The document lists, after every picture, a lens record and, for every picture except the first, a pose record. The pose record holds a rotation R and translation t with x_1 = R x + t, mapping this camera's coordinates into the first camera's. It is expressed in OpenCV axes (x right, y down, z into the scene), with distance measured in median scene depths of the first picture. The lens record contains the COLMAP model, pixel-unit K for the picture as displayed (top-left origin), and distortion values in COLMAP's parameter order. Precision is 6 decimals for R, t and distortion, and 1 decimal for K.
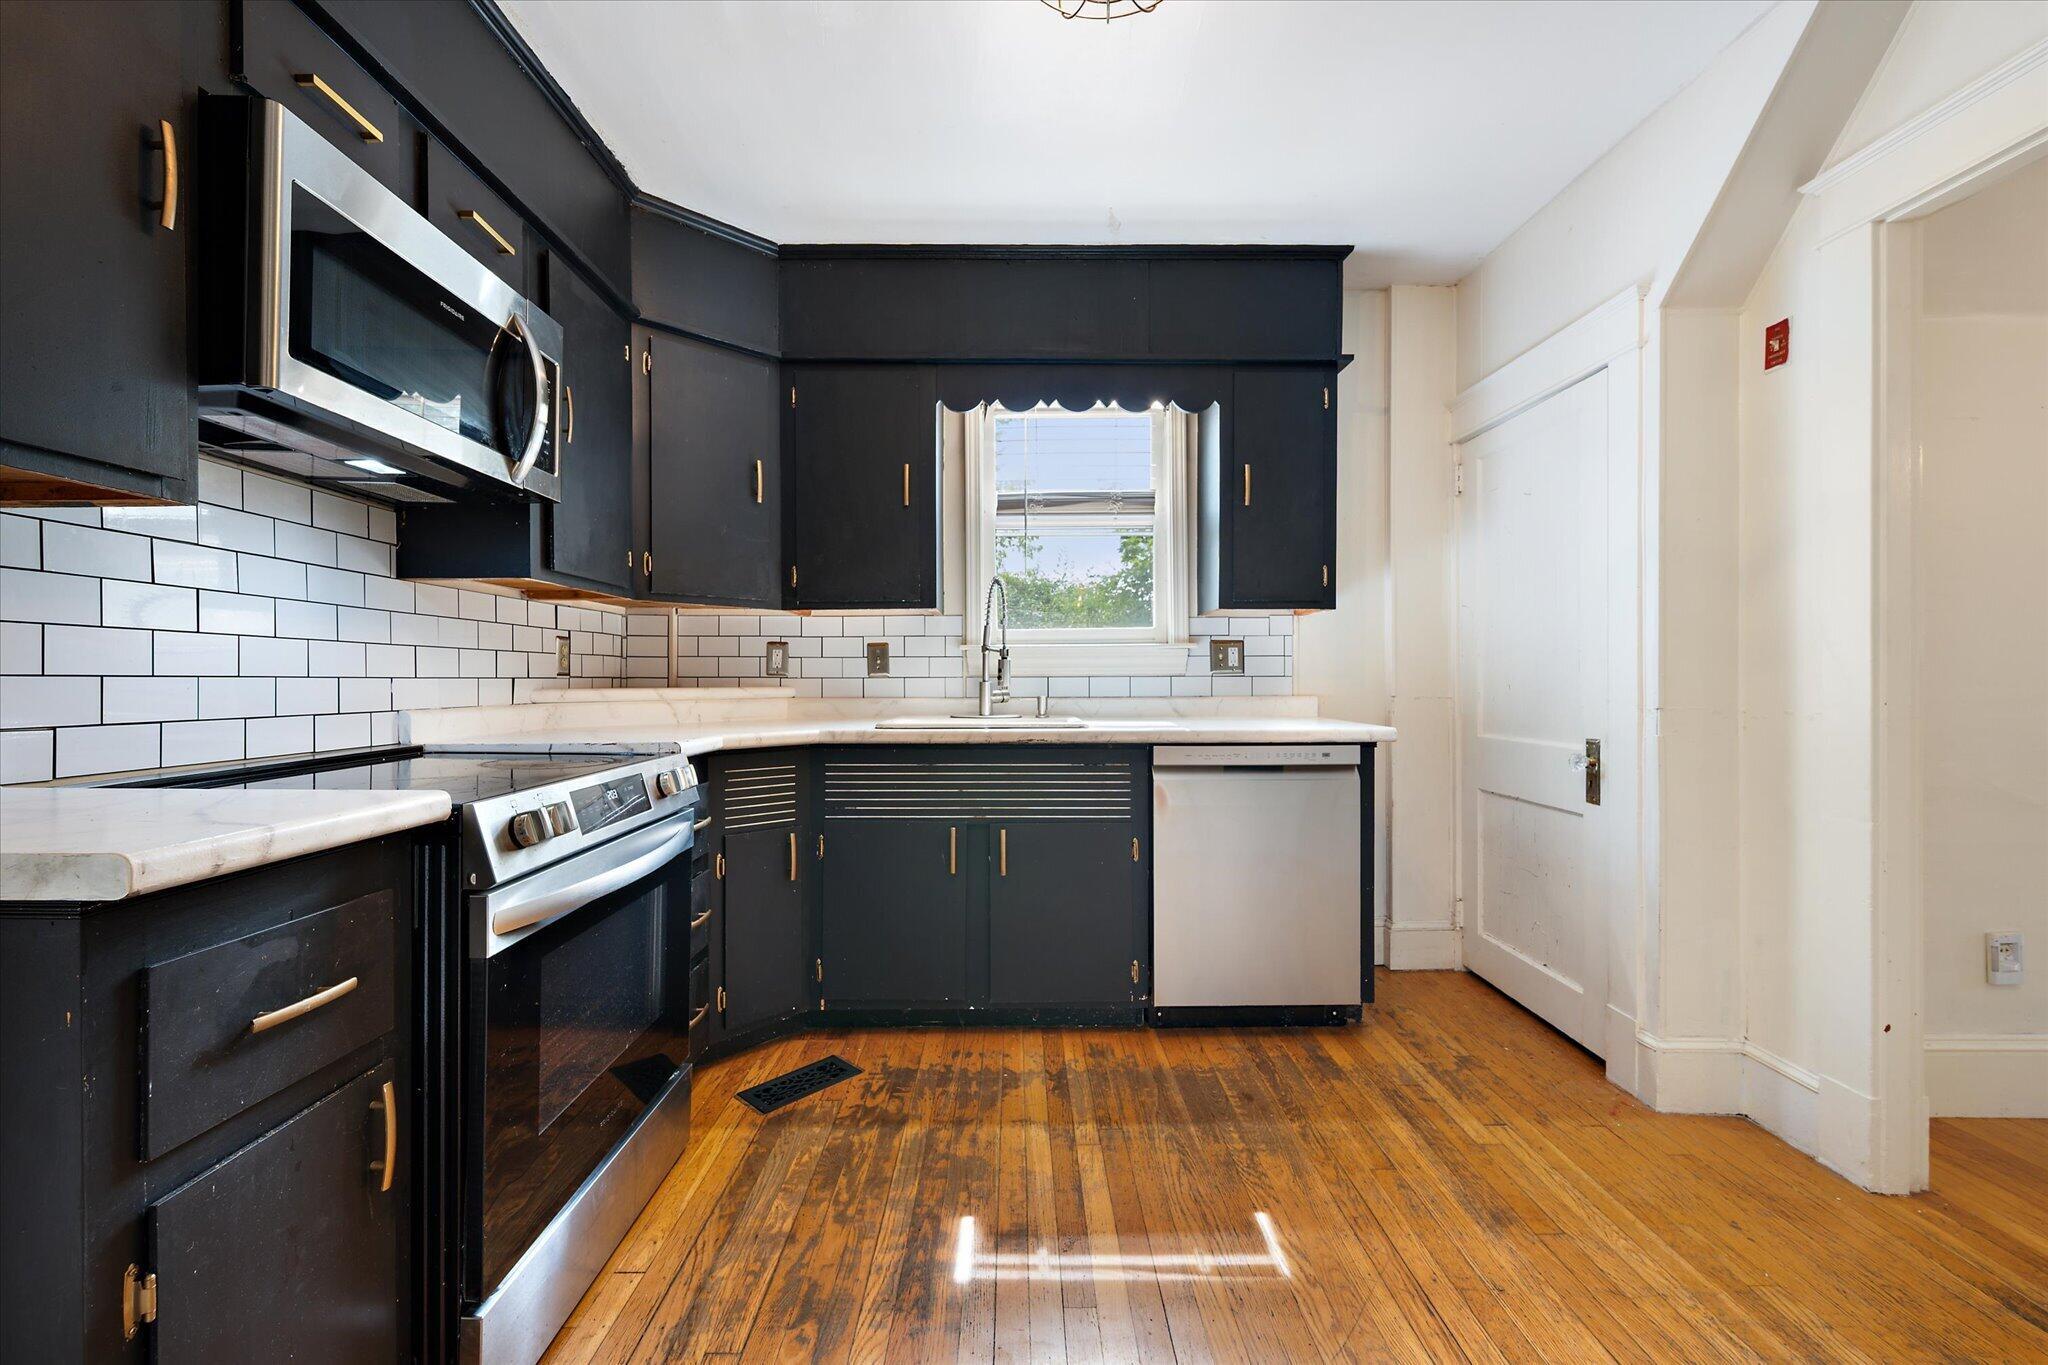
lens RADIAL K [[829.7, 0, 1028.2], [0, 829.7, 676.2], [0, 0, 1]] dist [0.001592, 0.000383]
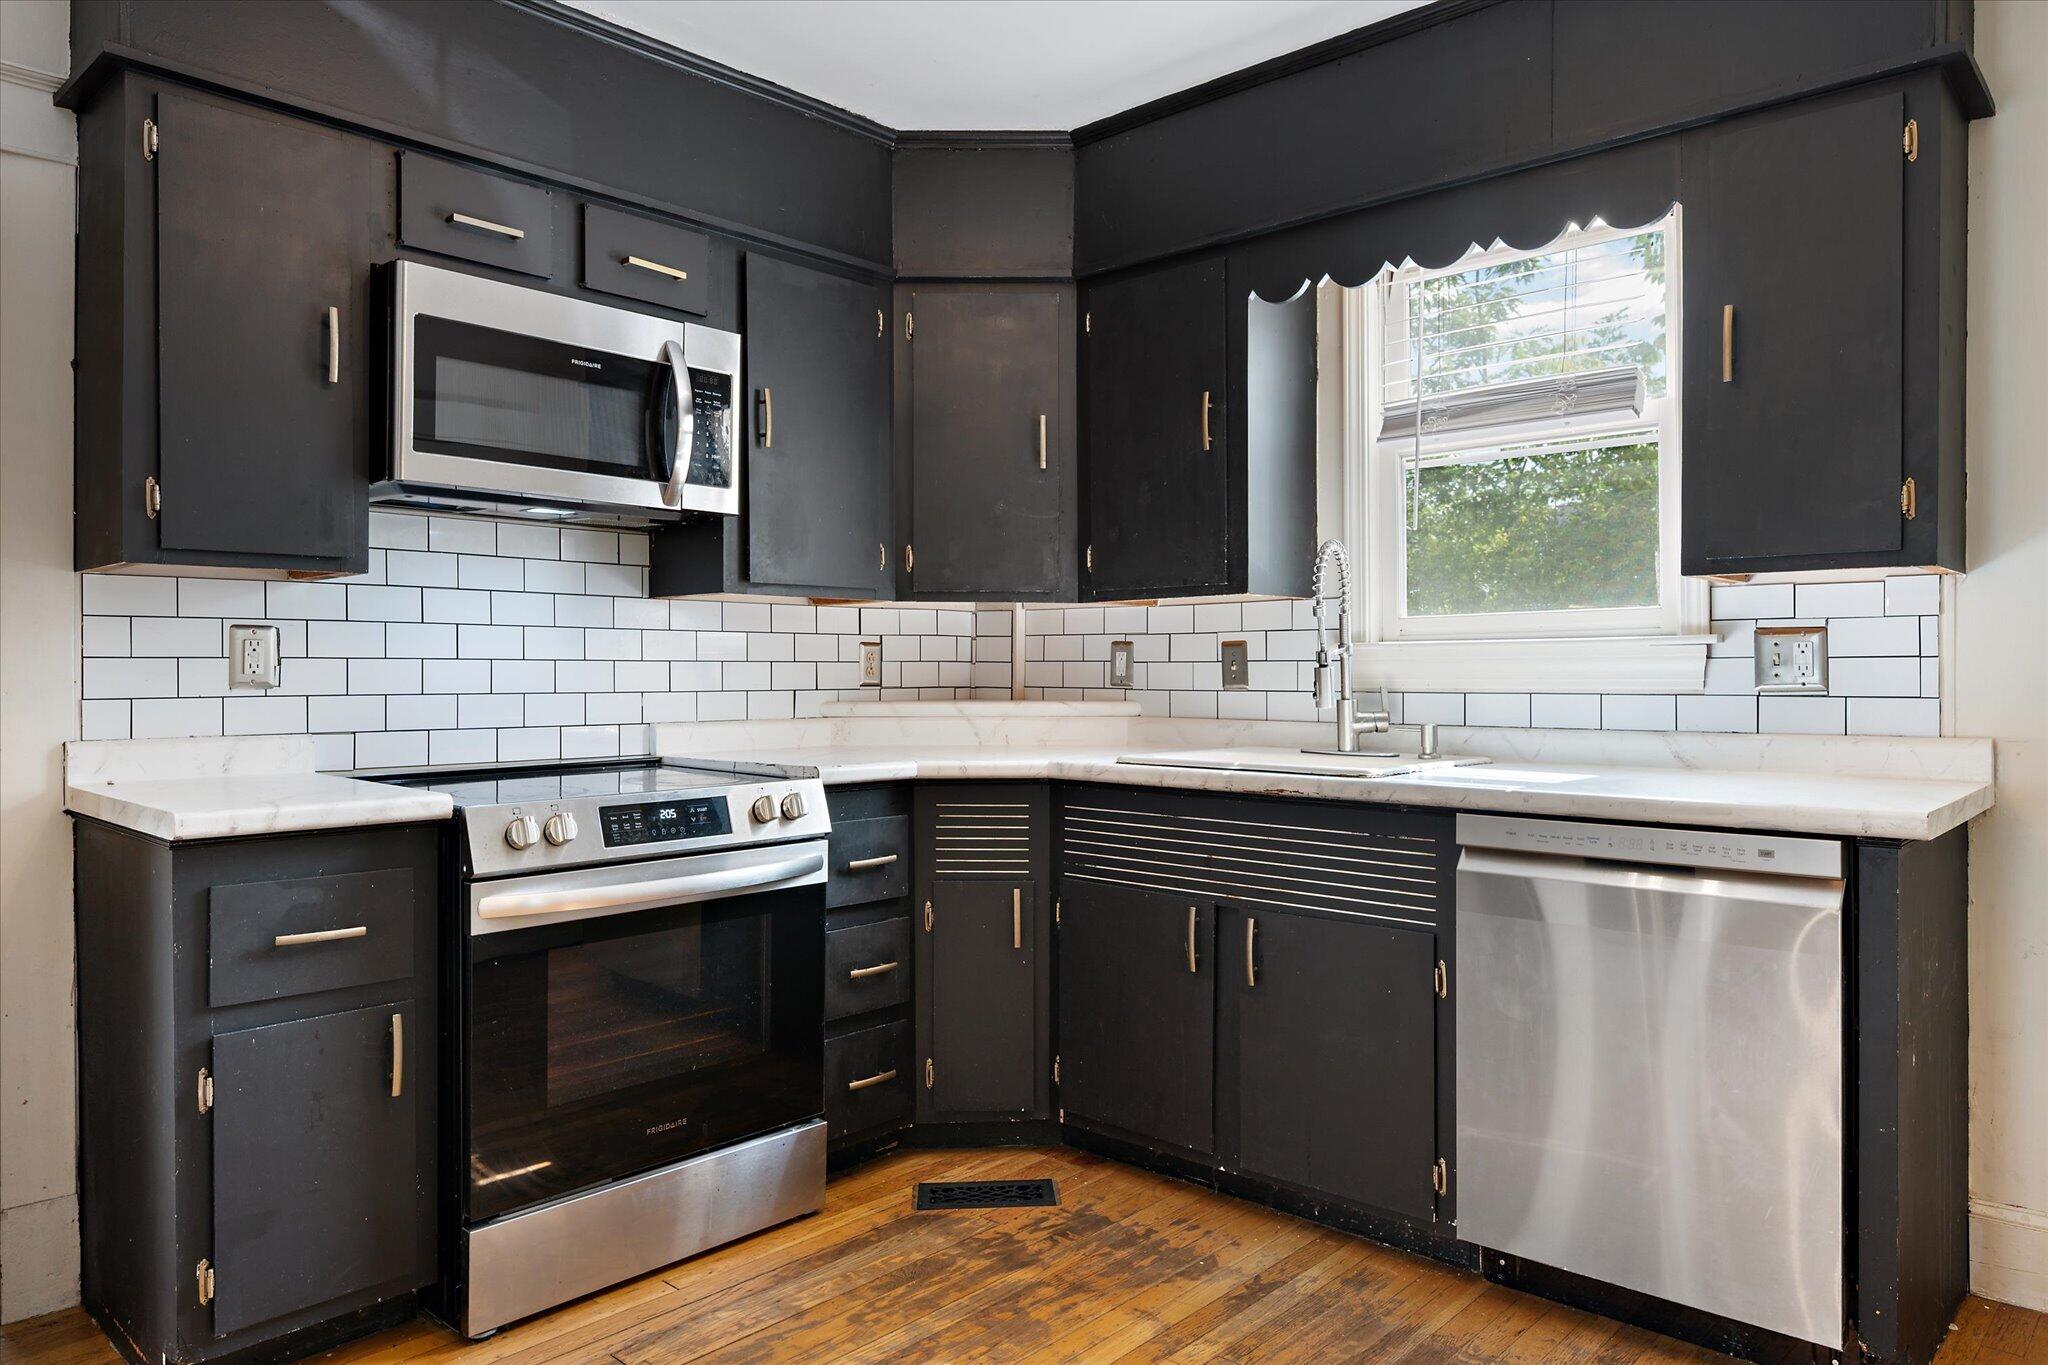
lens RADIAL K [[1359.0, 0, 1026.9], [0, 1359.0, 667.4], [0, 0, 1]] dist [-0.002506, 0.000913]
pose [[0.730911, 0.000531, -0.682473, 0.641097], [0.000163, 1.000000, 0.000953, -0.025843], [0.682473, -0.000807, 0.730911, 0.054994]]
